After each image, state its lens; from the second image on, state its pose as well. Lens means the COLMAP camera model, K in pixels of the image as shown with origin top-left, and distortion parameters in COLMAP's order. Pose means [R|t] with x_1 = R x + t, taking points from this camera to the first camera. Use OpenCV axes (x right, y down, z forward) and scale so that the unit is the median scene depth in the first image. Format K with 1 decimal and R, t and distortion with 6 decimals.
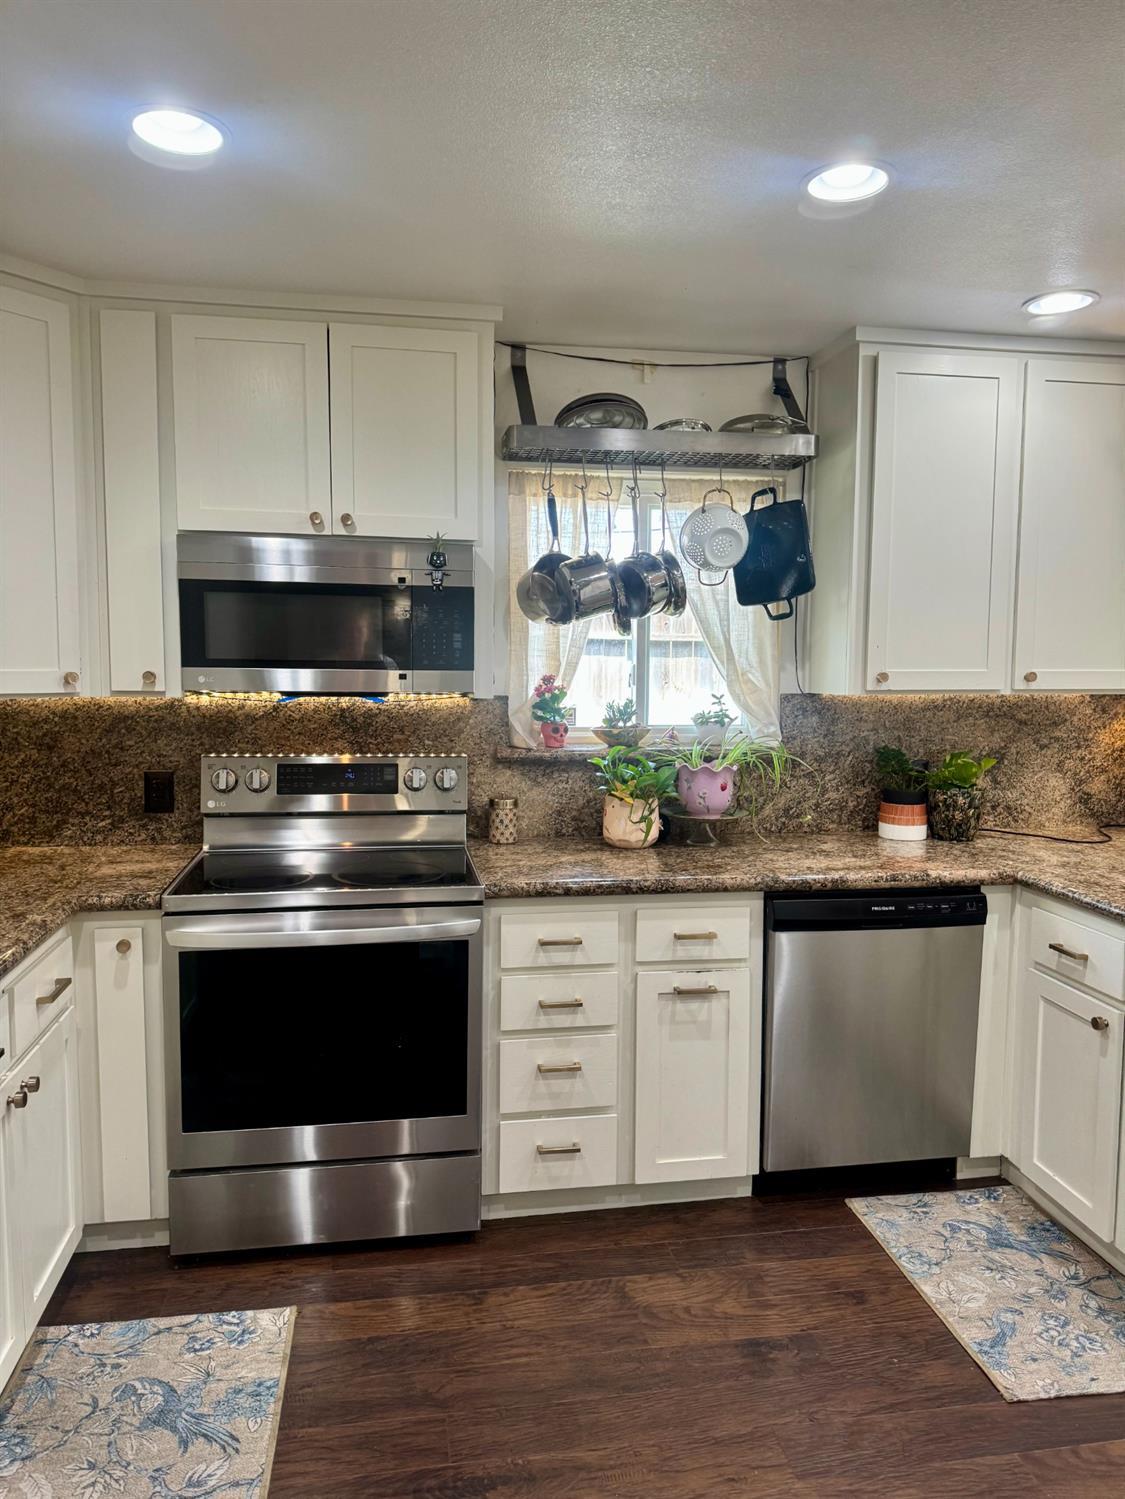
lens RADIAL K [[1042.5, 0, 558.0], [0, 1042.5, 756.5], [0, 0, 1]] dist [0.122454, -0.164556]
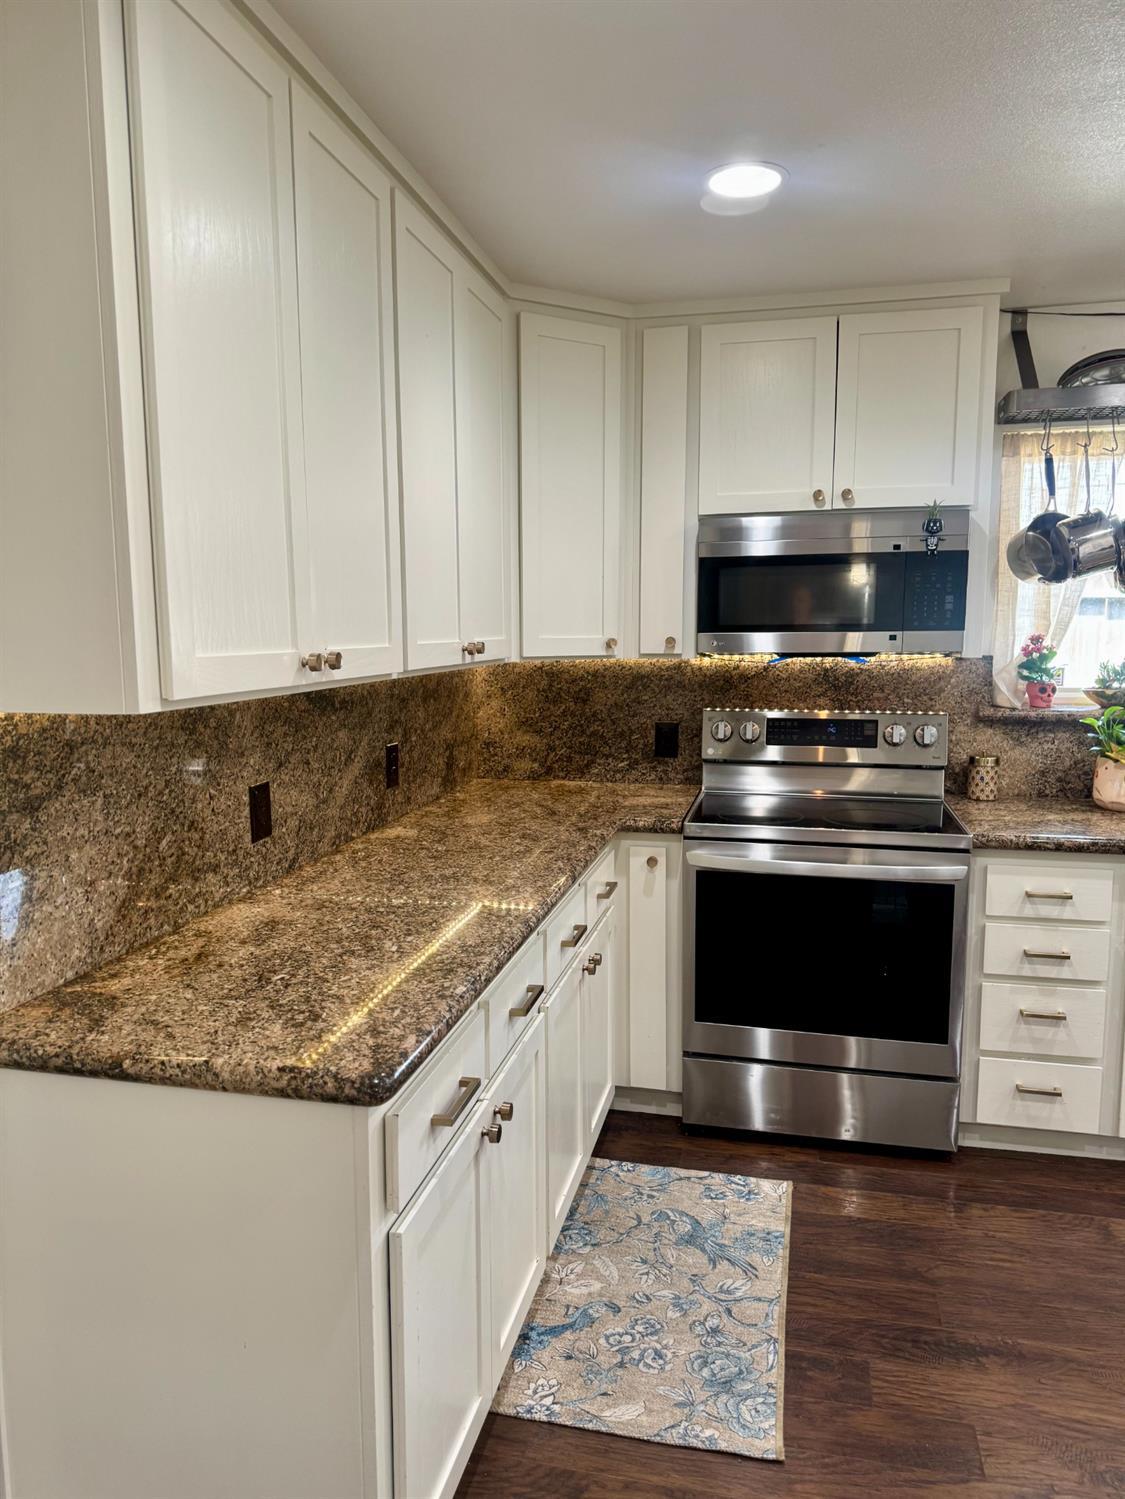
lens RADIAL K [[1057.2, 0, 563.3], [0, 1057.2, 756.9], [0, 0, 1]] dist [0.052688, -0.060736]
pose [[0.926783, 0.035544, -0.373913, -0.050709], [-0.024399, 0.999107, 0.034499, 0.016795], [0.374805, -0.022851, 0.926822, -0.139124]]
